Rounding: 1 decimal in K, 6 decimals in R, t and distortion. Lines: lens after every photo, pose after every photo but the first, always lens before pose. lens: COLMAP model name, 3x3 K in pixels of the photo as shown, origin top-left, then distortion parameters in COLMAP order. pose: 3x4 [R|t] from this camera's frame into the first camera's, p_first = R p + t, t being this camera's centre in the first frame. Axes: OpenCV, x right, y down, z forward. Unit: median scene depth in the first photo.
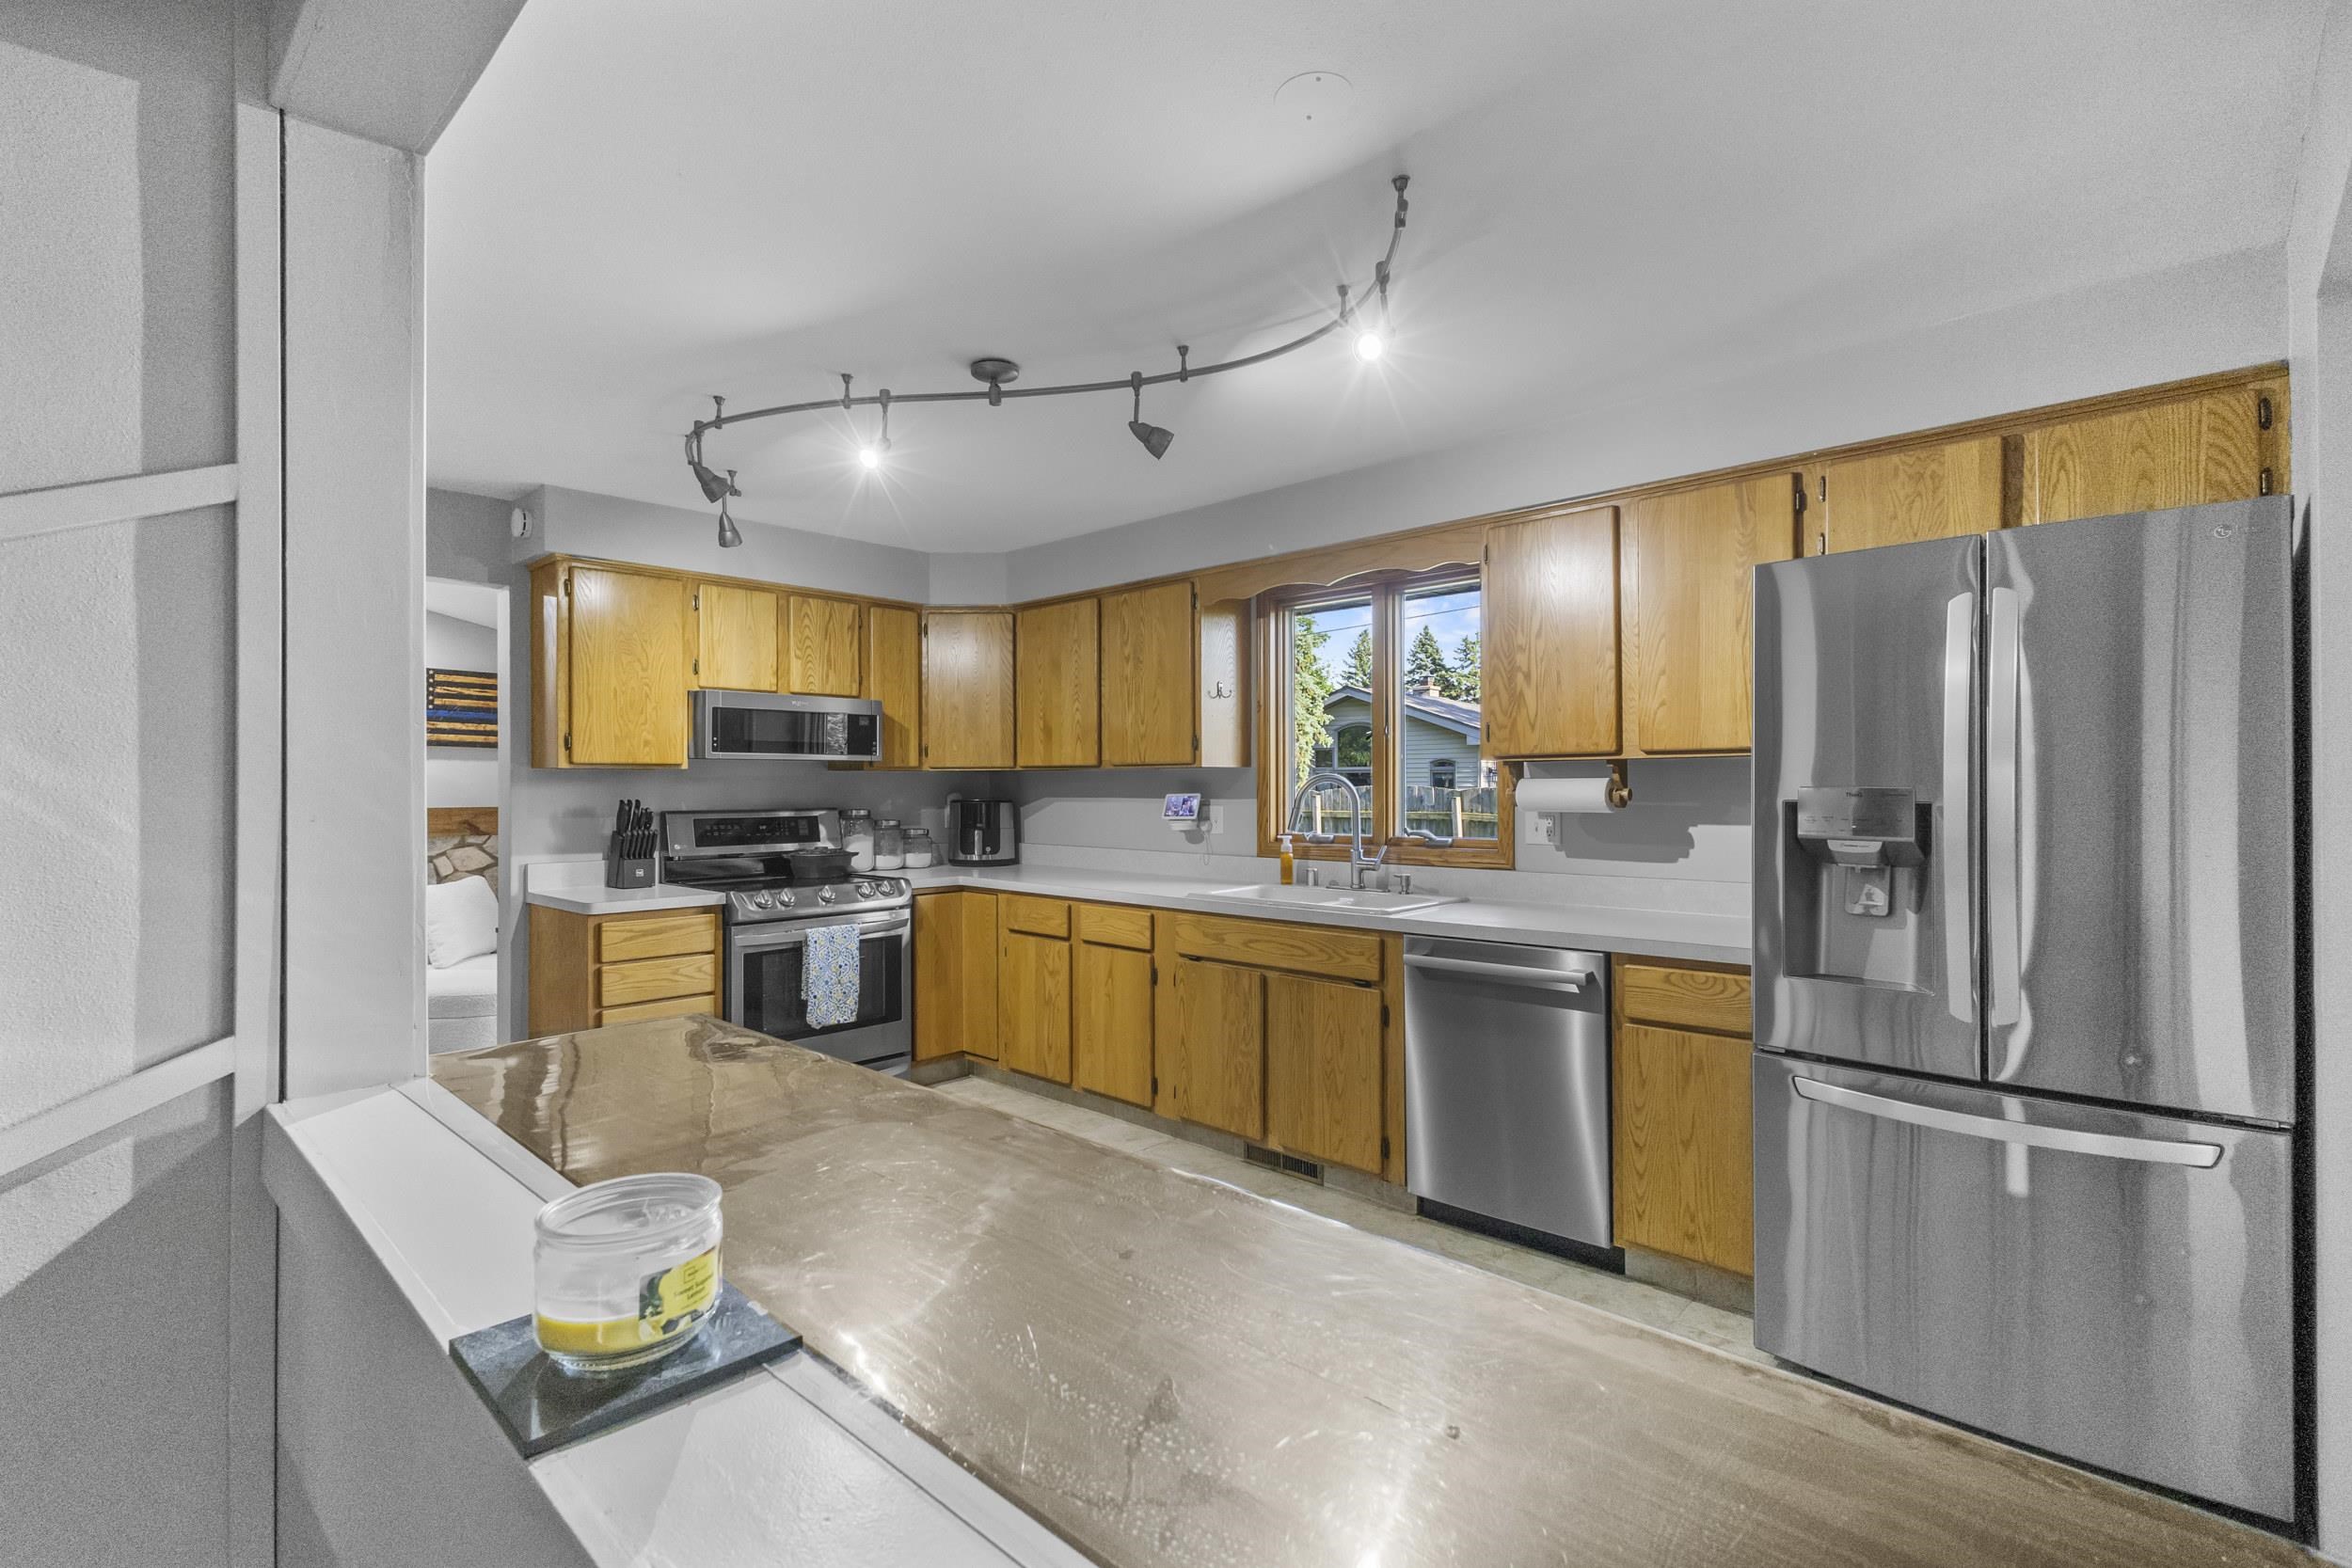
lens RADIAL K [[1084.8, 0, 1192.0], [0, 1084.8, 785.9], [0, 0, 1]] dist [0.015696, 0.000058]
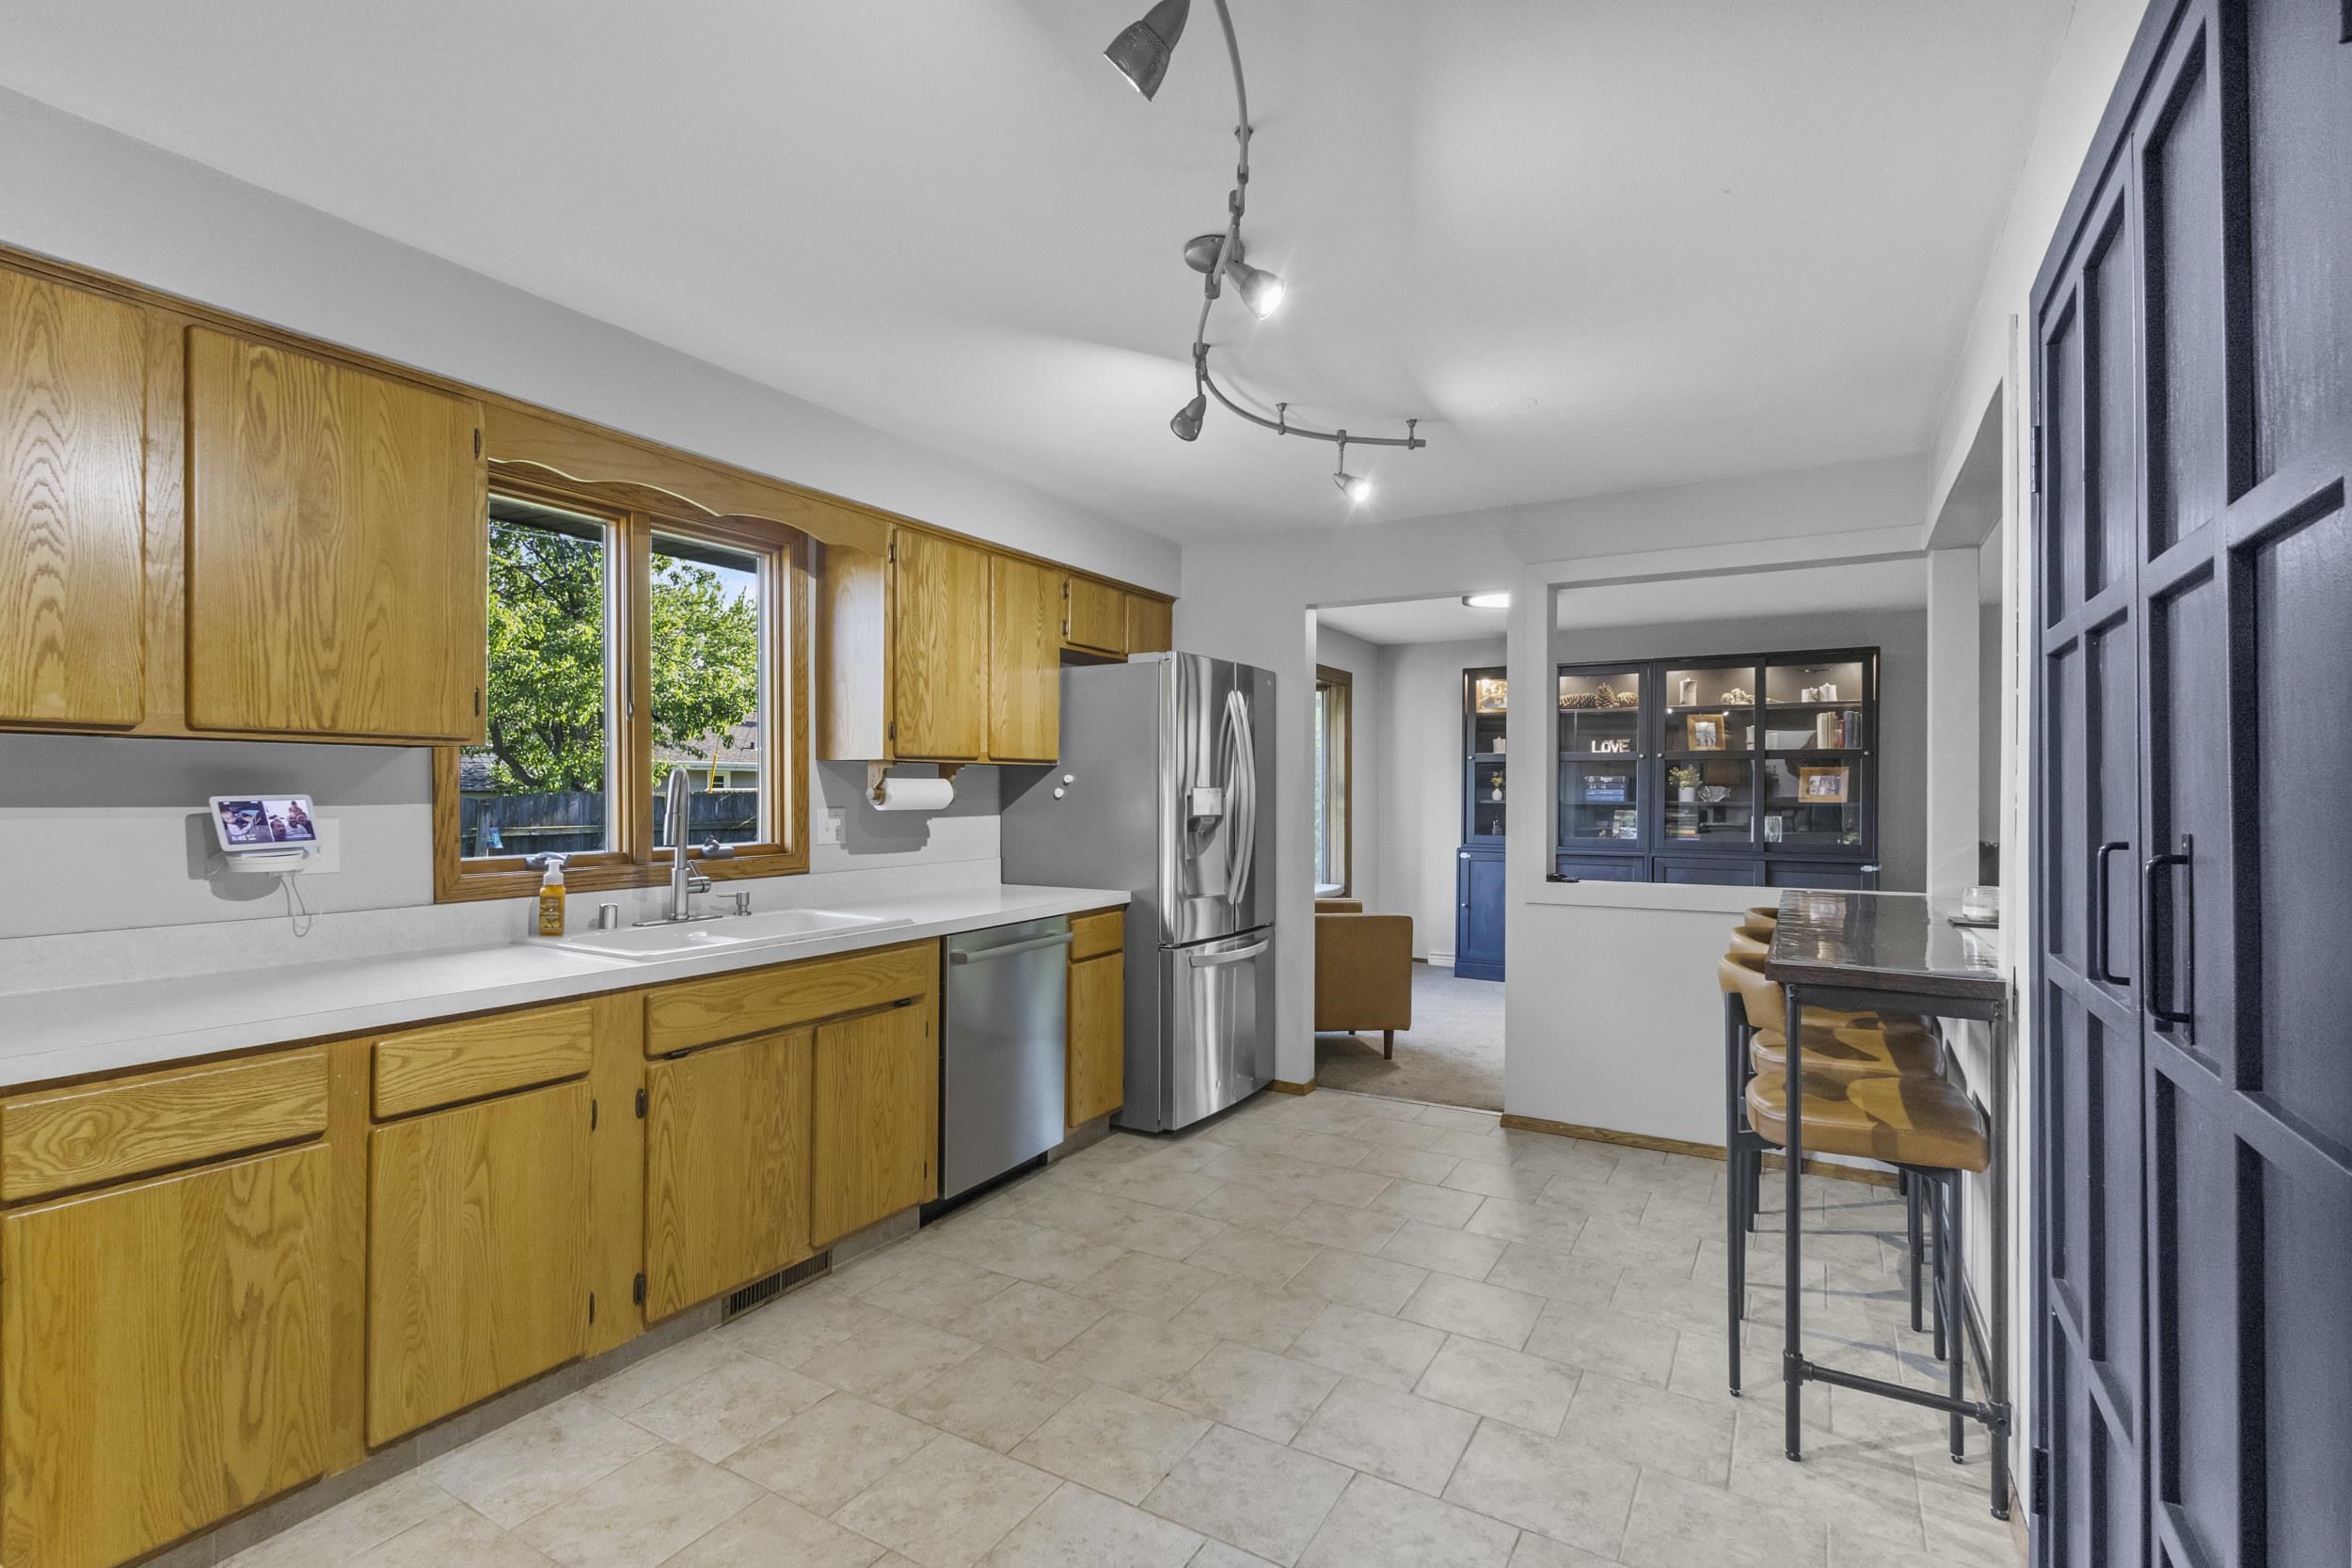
lens RADIAL K [[1084.8, 0, 1192.0], [0, 1084.8, 785.9], [0, 0, 1]] dist [0.015696, 0.000058]
pose [[-0.221932, 0.007952, 0.975030, -0.633131], [-0.000614, 0.999965, -0.008295, 0.007678], [-0.975062, -0.002439, -0.221920, 0.786209]]
